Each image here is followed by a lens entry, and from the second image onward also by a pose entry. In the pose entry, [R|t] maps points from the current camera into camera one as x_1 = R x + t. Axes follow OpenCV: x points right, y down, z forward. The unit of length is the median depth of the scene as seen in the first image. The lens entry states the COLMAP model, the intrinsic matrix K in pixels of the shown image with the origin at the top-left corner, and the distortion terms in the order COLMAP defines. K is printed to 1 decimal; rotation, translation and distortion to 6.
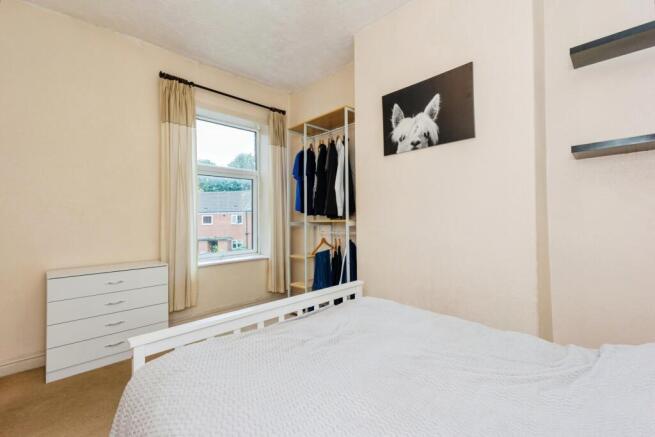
lens RADIAL K [[285.7, 0, 327.5], [0, 285.7, 218.5], [0, 0, 1]] dist [0.001770, 0.000261]
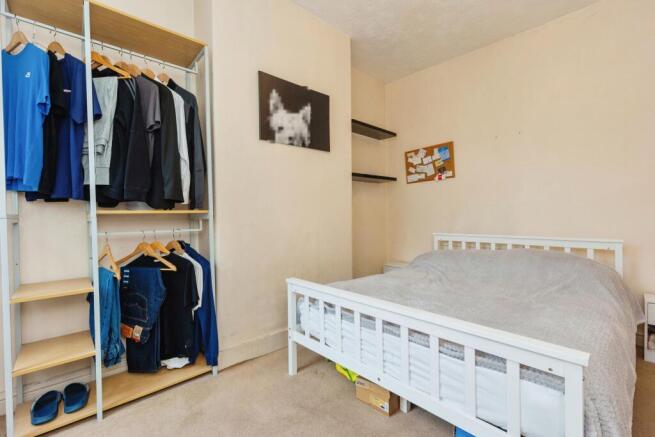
lens RADIAL K [[285.7, 0, 327.5], [0, 285.7, 218.5], [0, 0, 1]] dist [0.001770, 0.000261]
pose [[0.054362, 0.000036, 0.998521, -0.735527], [0.005020, 0.999987, -0.000309, 0.031838], [-0.998509, 0.005029, 0.054361, 0.802757]]
